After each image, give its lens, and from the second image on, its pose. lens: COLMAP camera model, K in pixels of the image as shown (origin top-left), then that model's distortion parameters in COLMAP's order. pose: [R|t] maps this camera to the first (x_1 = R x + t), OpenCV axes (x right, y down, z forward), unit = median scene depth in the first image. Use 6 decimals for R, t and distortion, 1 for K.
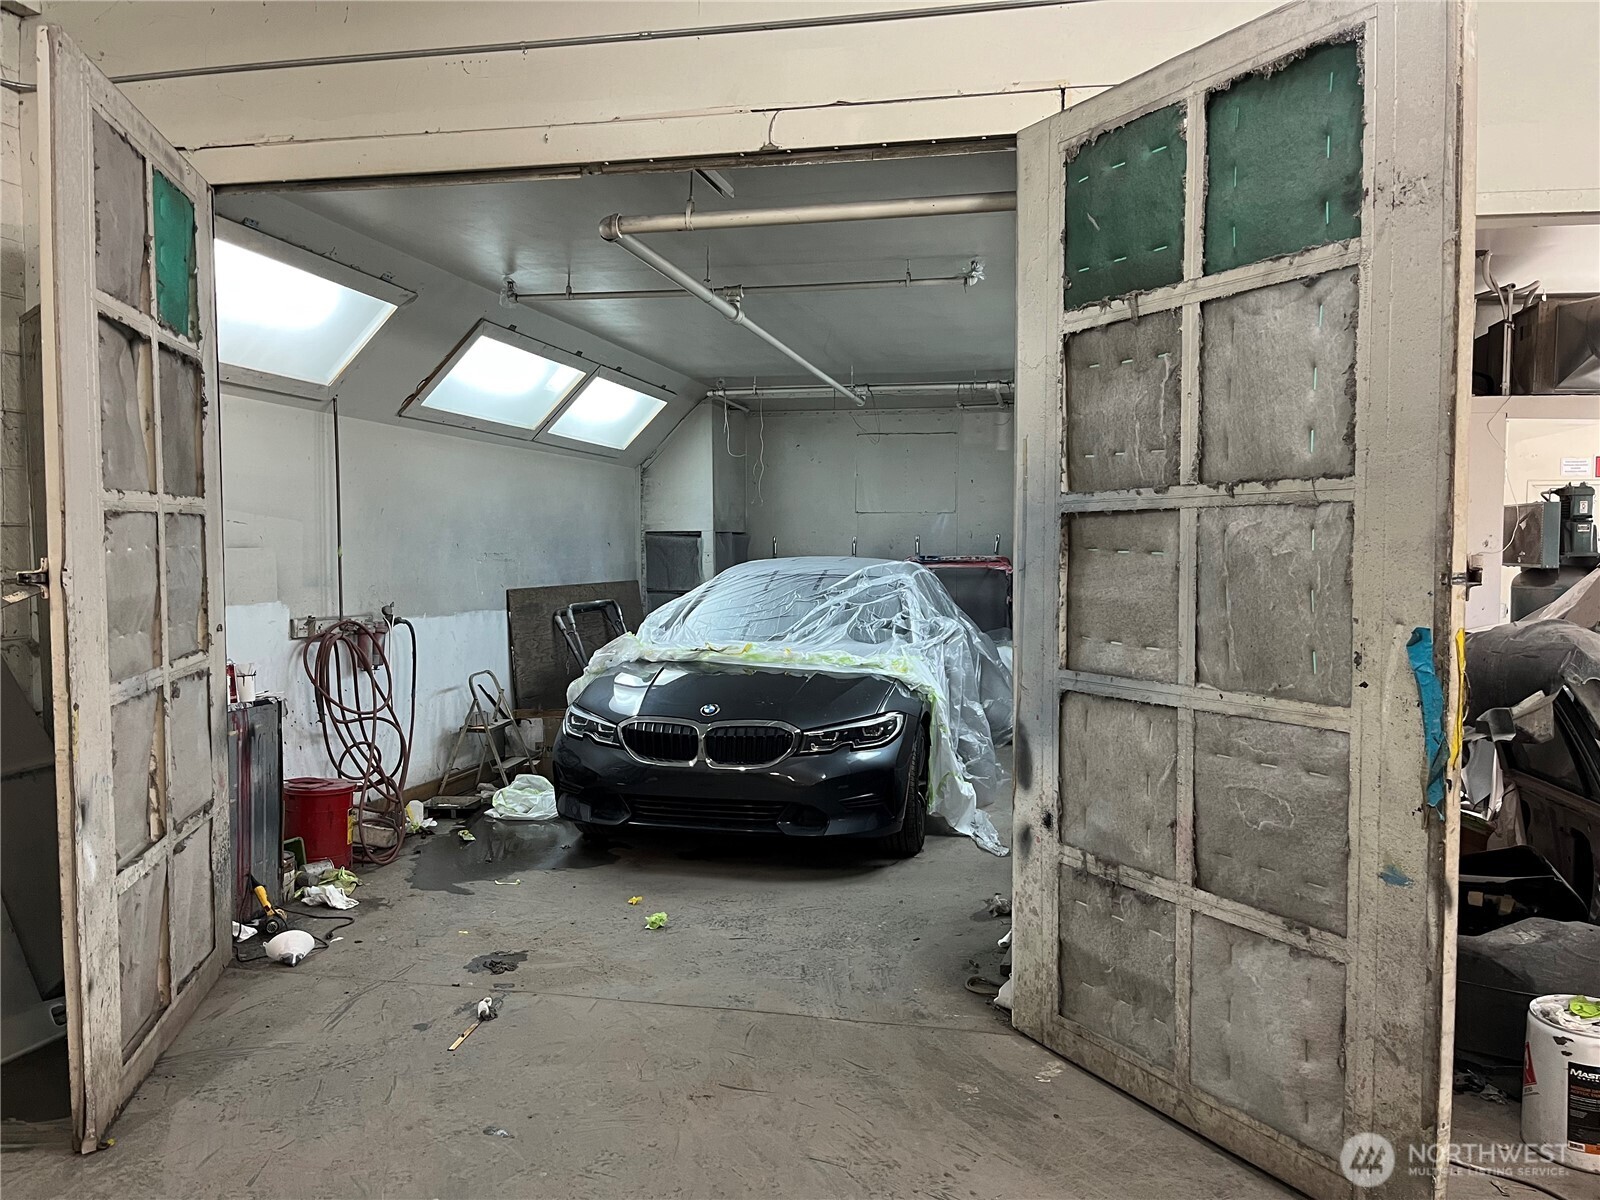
lens RADIAL K [[1190.2, 0, 800.2], [0, 1190.2, 598.8], [0, 0, 1]] dist [0.020726, -0.031193]
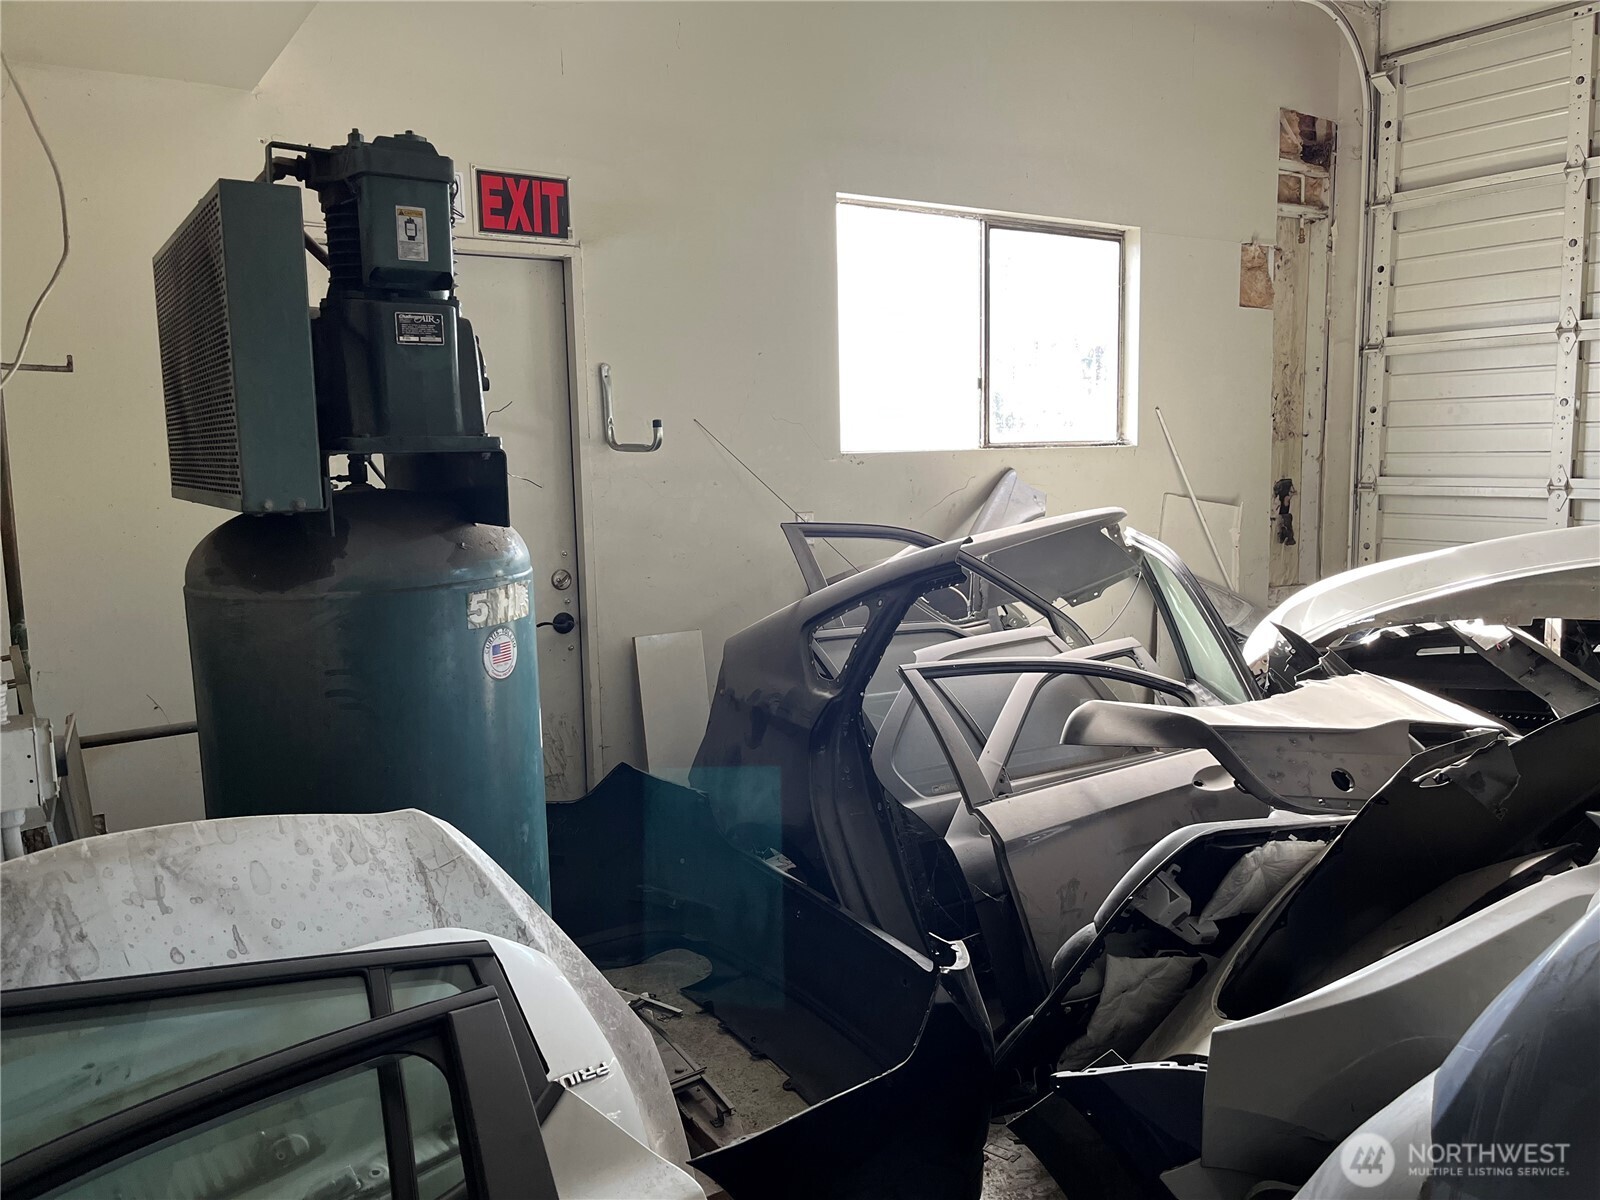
lens RADIAL K [[1190.2, 0, 799.4], [0, 1190.2, 600.3], [0, 0, 1]] dist [0.020726, -0.031193]
pose [[0.688505, -0.105314, 0.717544, 0.529730], [0.050226, 0.993949, 0.097689, -0.026041], [-0.723490, -0.031220, 0.689628, 0.777993]]
